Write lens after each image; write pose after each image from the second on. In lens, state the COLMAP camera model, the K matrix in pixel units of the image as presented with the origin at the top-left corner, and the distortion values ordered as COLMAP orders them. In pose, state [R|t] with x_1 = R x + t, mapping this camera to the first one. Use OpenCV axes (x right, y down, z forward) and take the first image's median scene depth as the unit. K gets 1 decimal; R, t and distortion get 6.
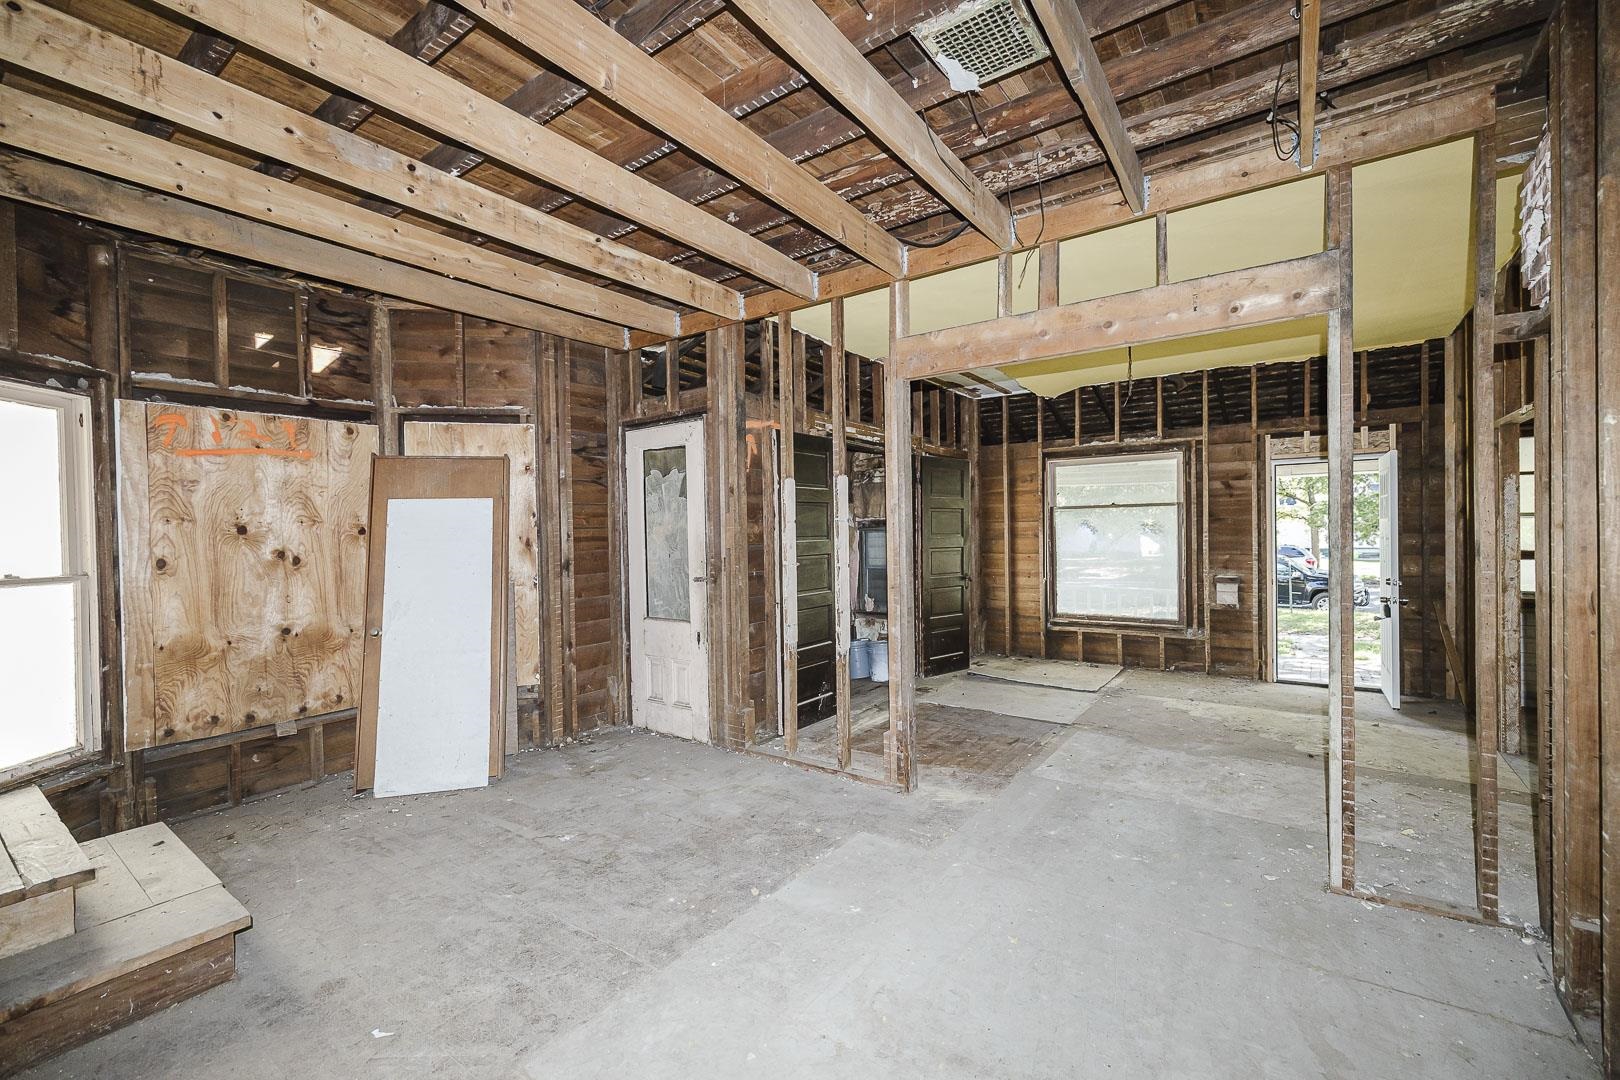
lens RADIAL K [[678.5, 0, 811.5], [0, 678.5, 540.0], [0, 0, 1]] dist [0.004604, -0.001168]
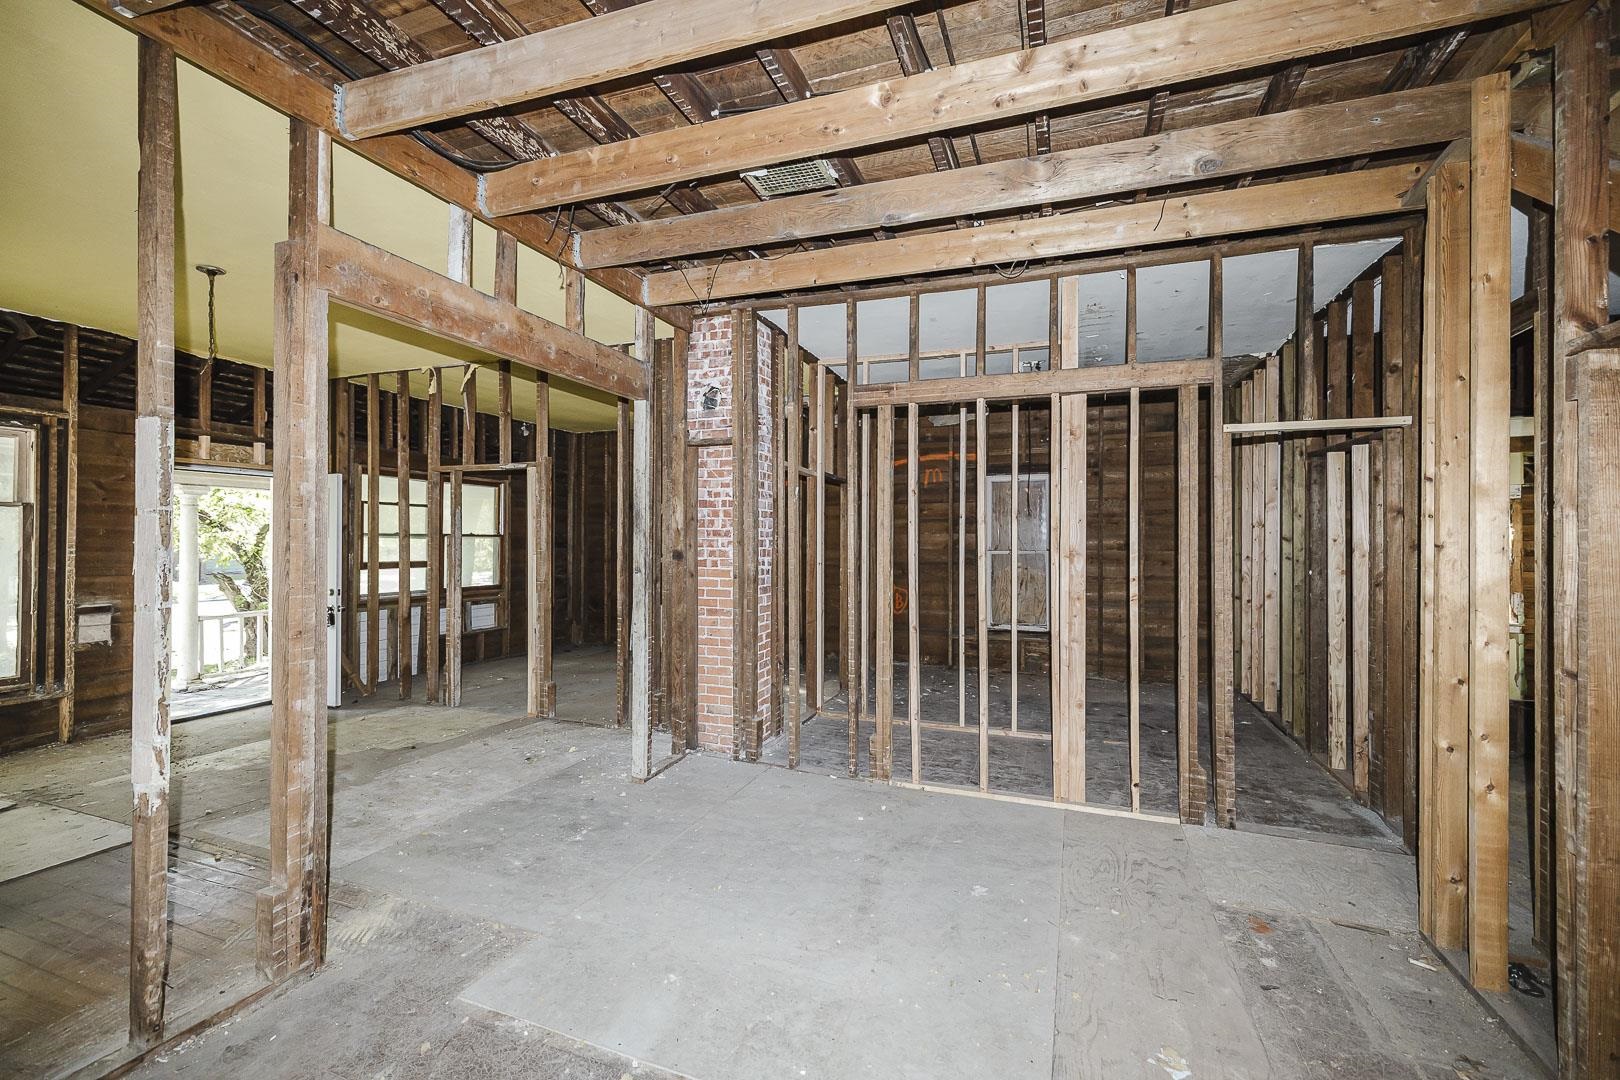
lens RADIAL K [[678.5, 0, 813.8], [0, 678.5, 540.1], [0, 0, 1]] dist [0.004604, -0.001168]
pose [[-0.260992, 0.018655, 0.965161, -0.471844], [0.011525, 0.999802, -0.016208, 0.003802], [-0.965272, 0.006894, -0.261156, 0.601884]]
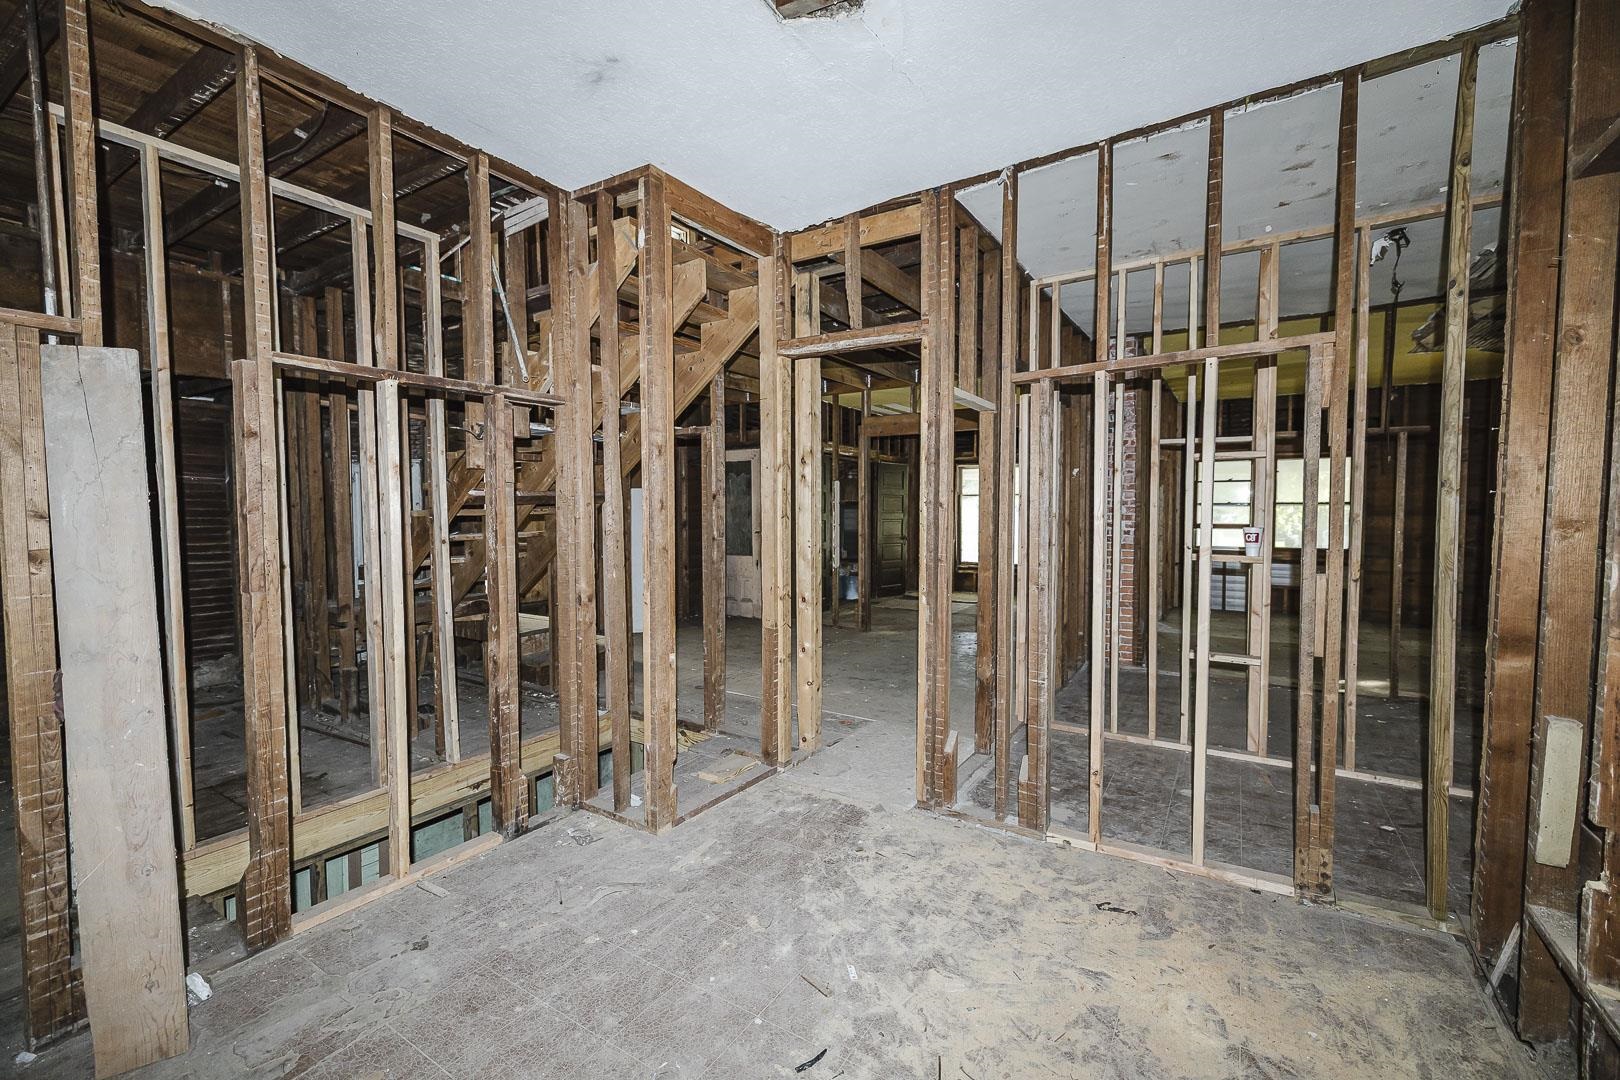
lens RADIAL K [[678.5, 0, 815.4], [0, 678.5, 541.1], [0, 0, 1]] dist [0.004604, -0.001168]
pose [[0.998528, 0.013030, 0.052648, -0.109699], [-0.014834, 0.999311, 0.034016, 0.016215], [-0.052169, -0.034747, 0.998034, -0.923777]]
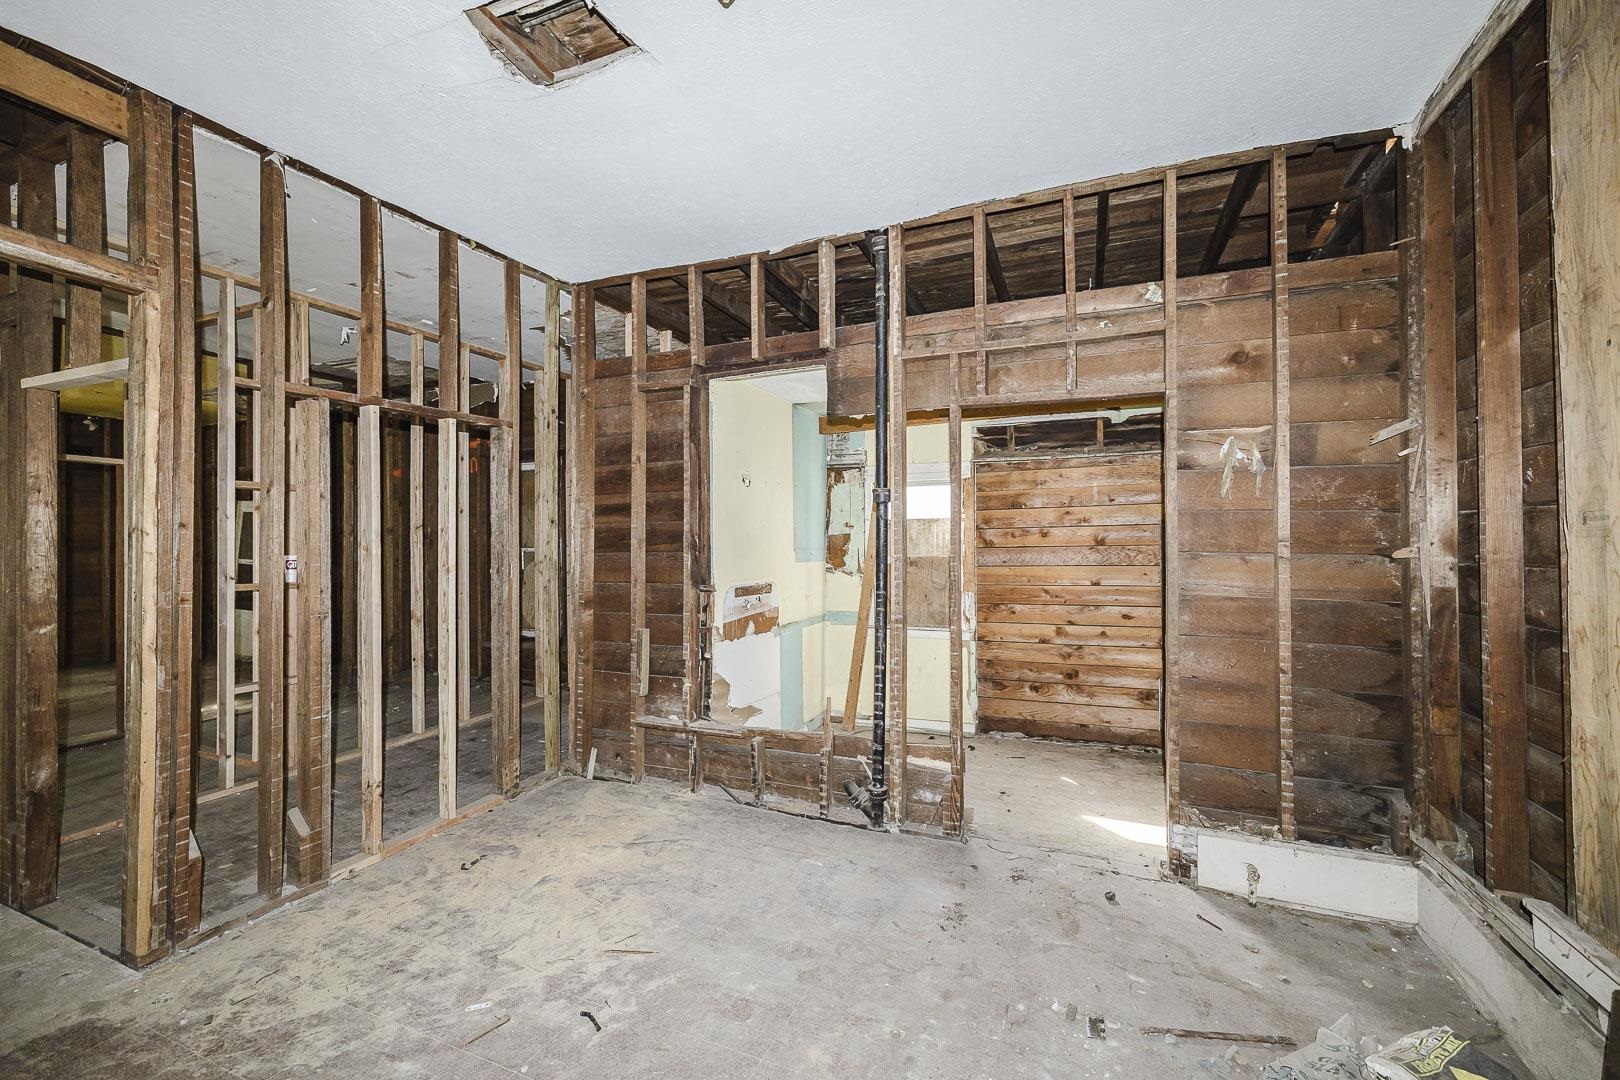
lens RADIAL K [[678.5, 0, 804.8], [0, 678.5, 541.0], [0, 0, 1]] dist [0.004604, -0.001168]
pose [[-0.205403, 0.020780, 0.978457, -0.570626], [0.019268, 0.999667, -0.017185, 0.031430], [-0.978488, 0.015323, -0.205734, -0.576331]]
